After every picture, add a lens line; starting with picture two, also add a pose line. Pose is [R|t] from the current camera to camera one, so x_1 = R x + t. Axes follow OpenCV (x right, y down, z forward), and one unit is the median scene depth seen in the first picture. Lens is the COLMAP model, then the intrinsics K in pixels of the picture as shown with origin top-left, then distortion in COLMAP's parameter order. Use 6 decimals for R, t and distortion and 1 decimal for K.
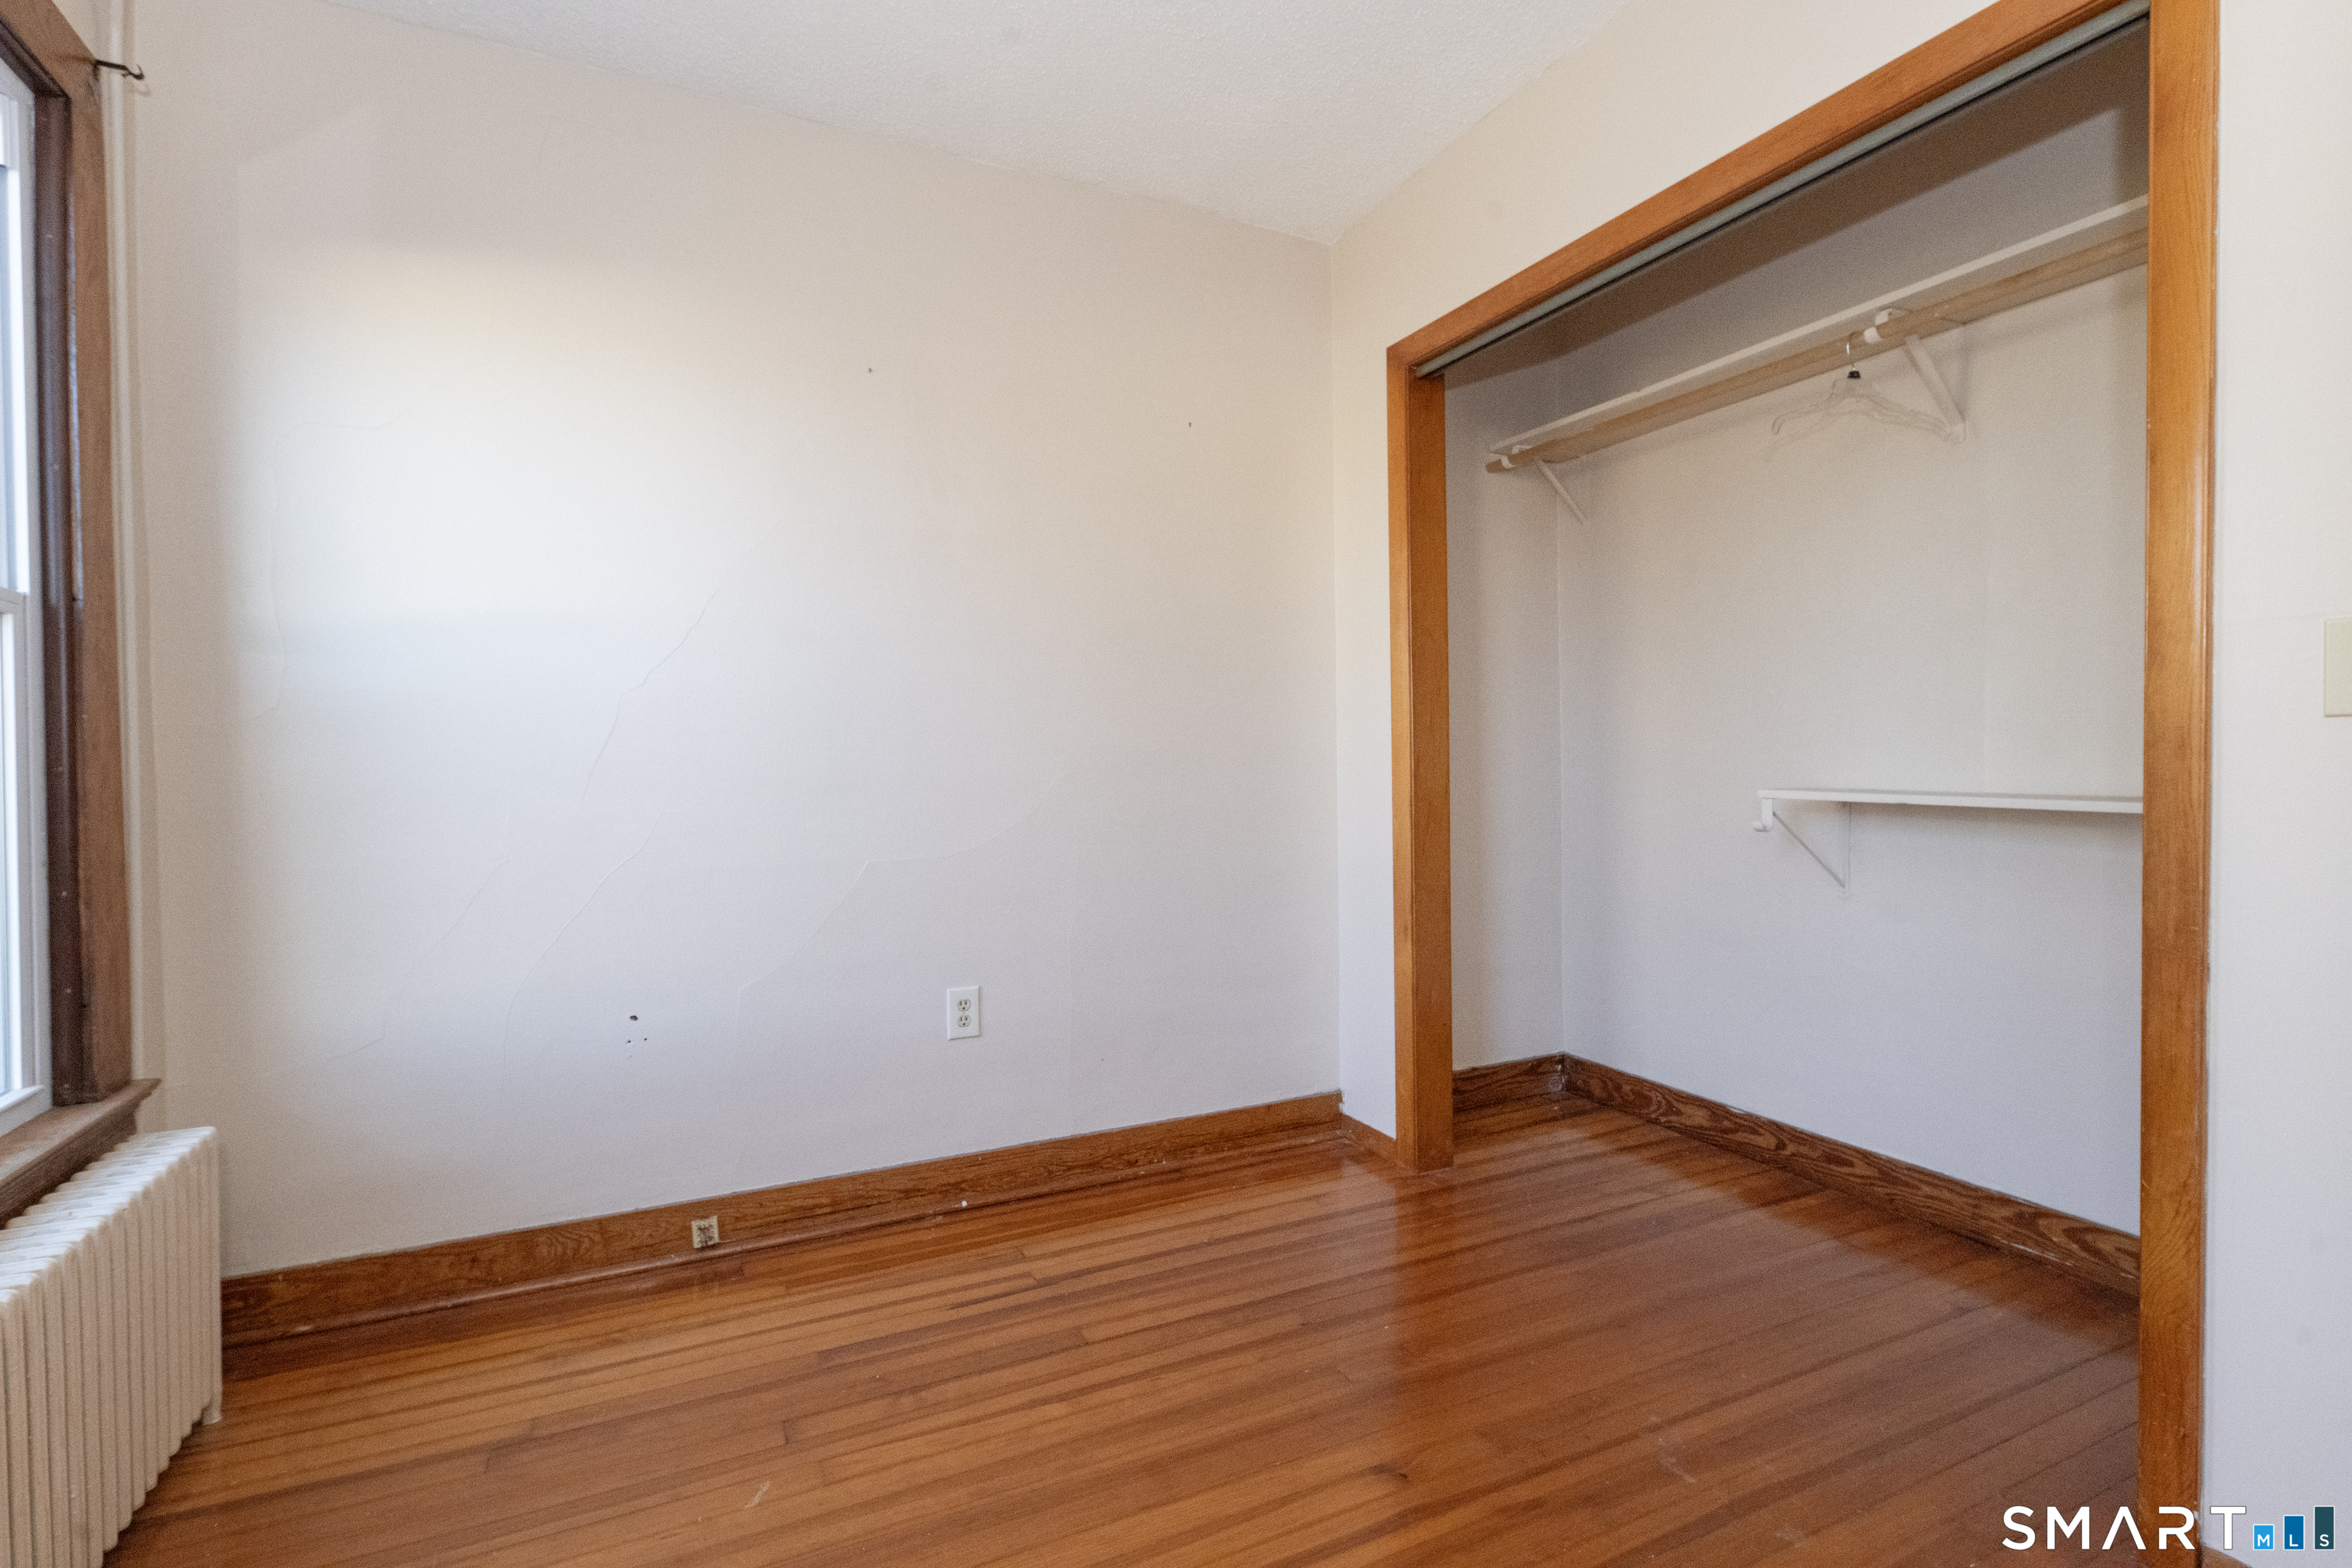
lens RADIAL K [[1073.8, 0, 1176.0], [0, 1073.8, 784.0], [0, 0, 1]] dist [0.015897, -0.000575]
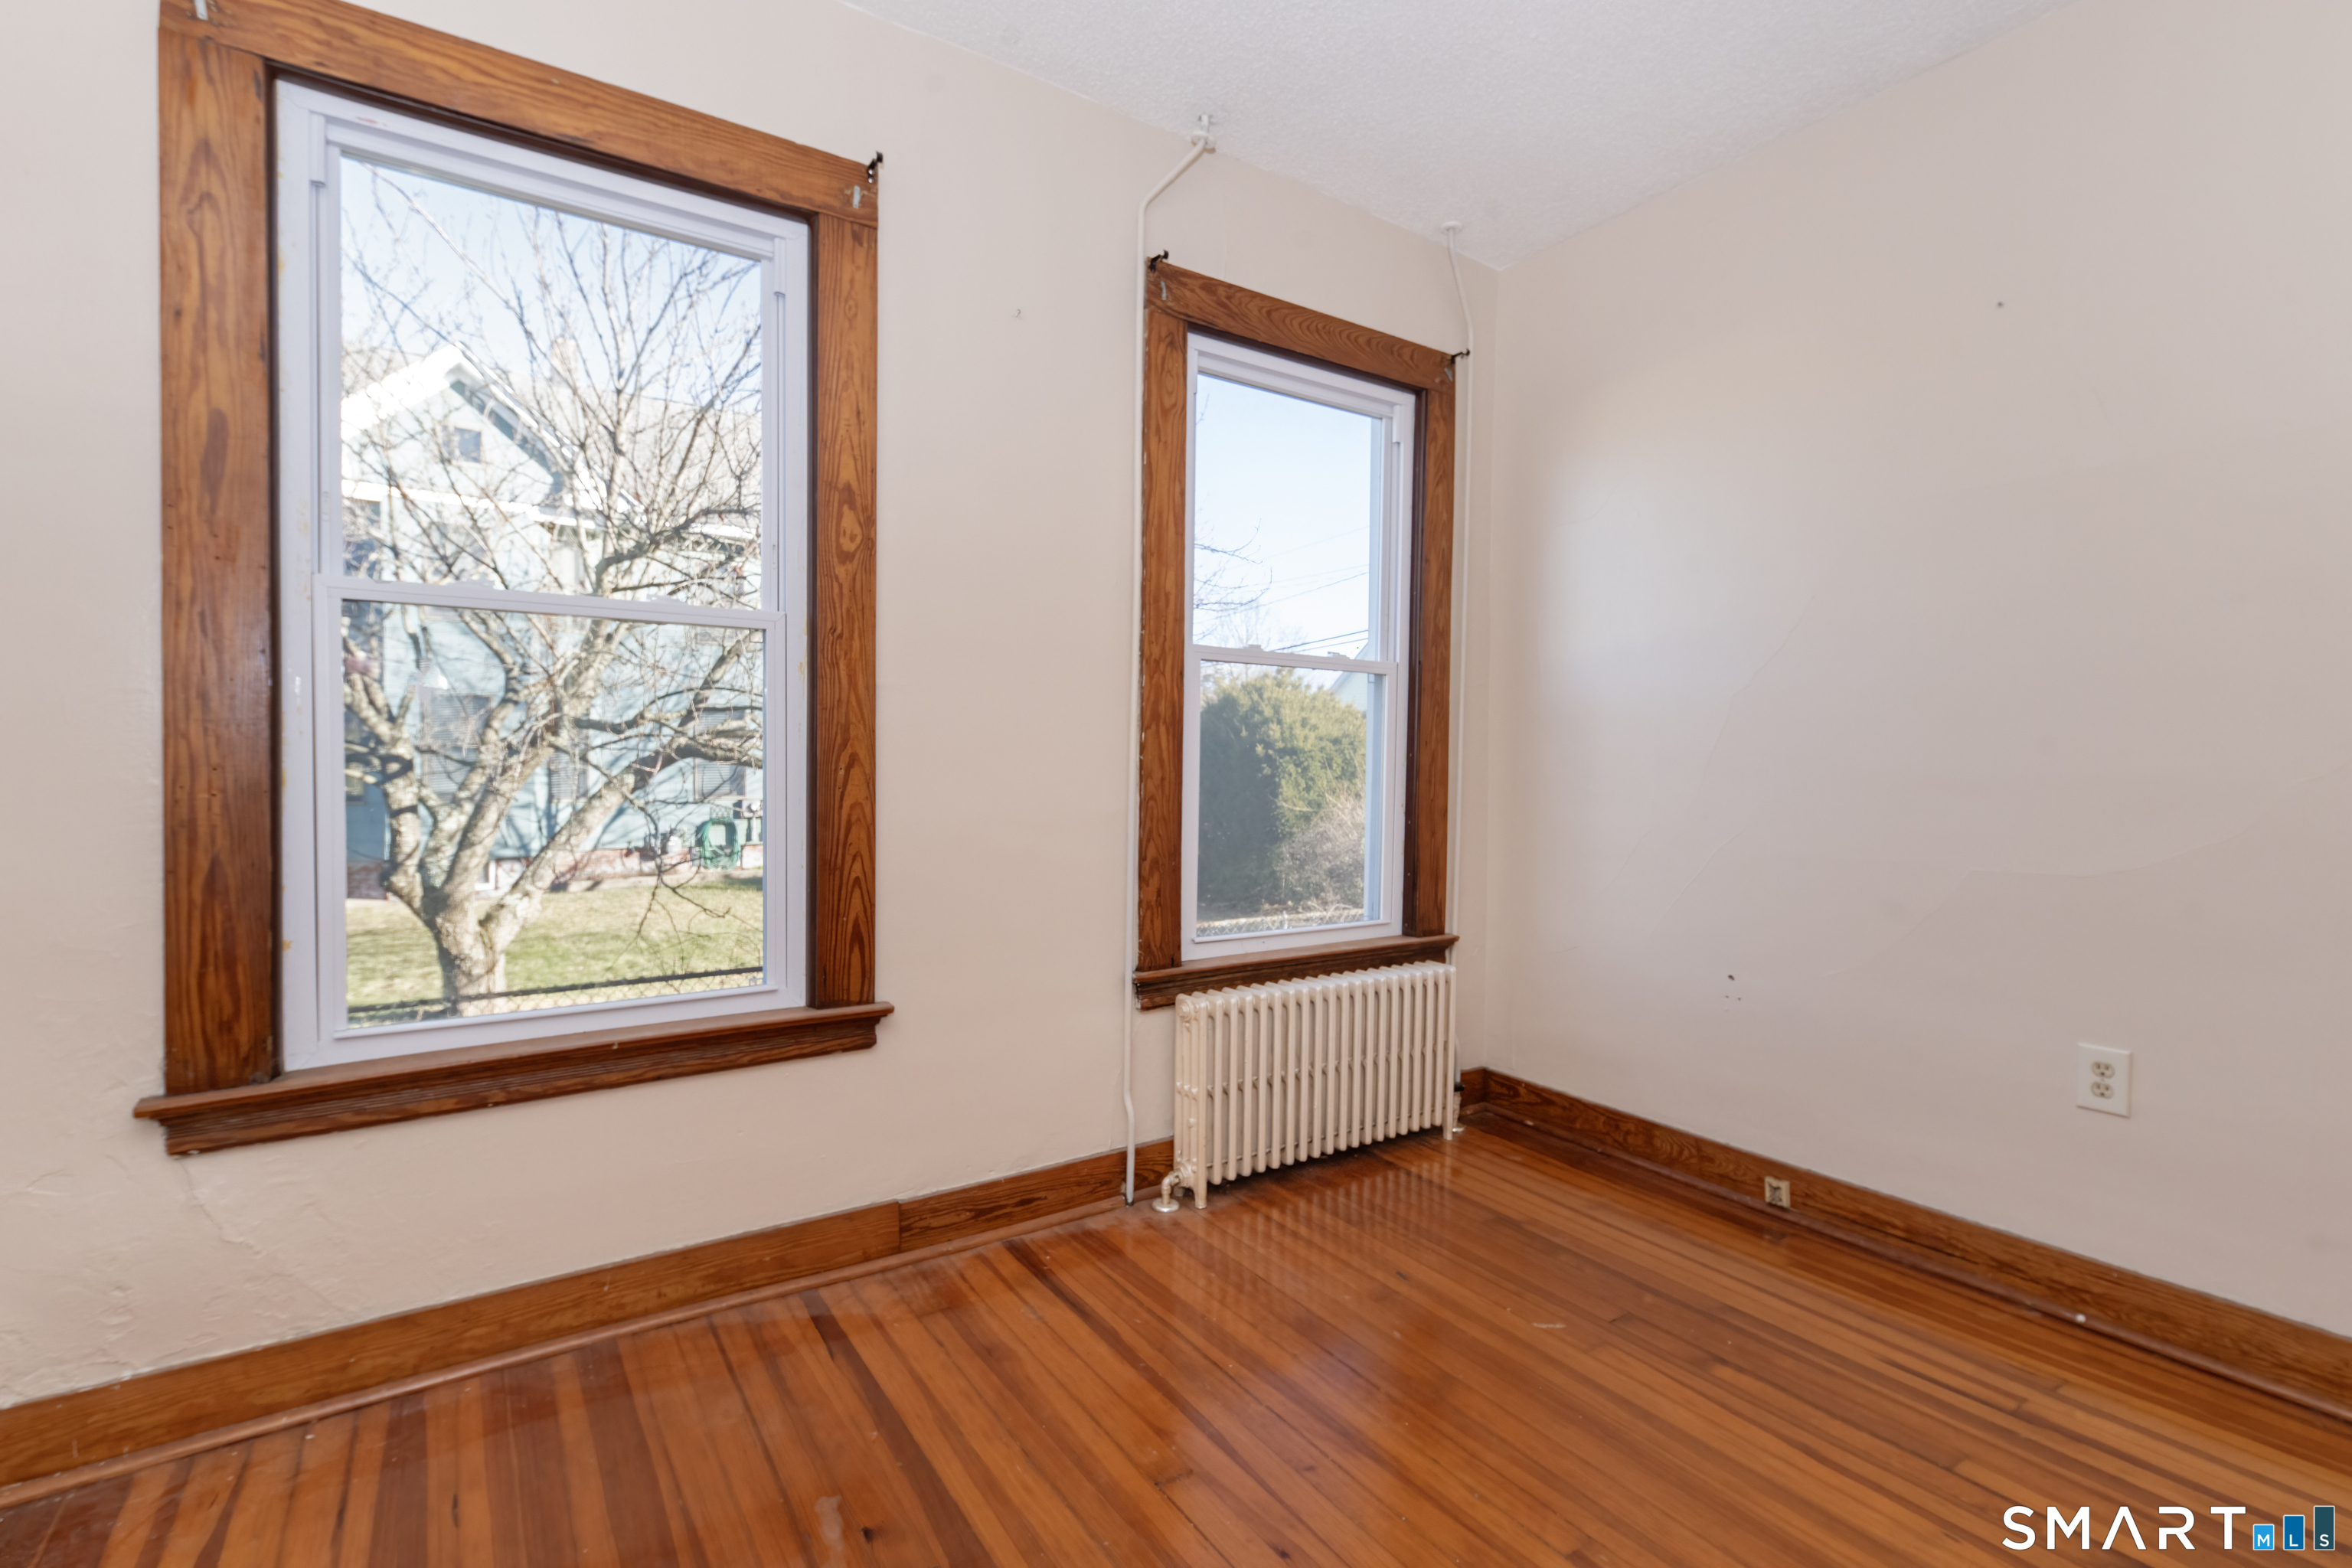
lens RADIAL K [[1073.8, 0, 1176.0], [0, 1073.8, 784.0], [0, 0, 1]] dist [0.015897, -0.000575]
pose [[0.134096, 0.030348, -0.990504, 0.543226], [-0.027234, 0.999266, 0.026929, -0.003527], [0.990594, 0.023364, 0.134824, 0.255391]]
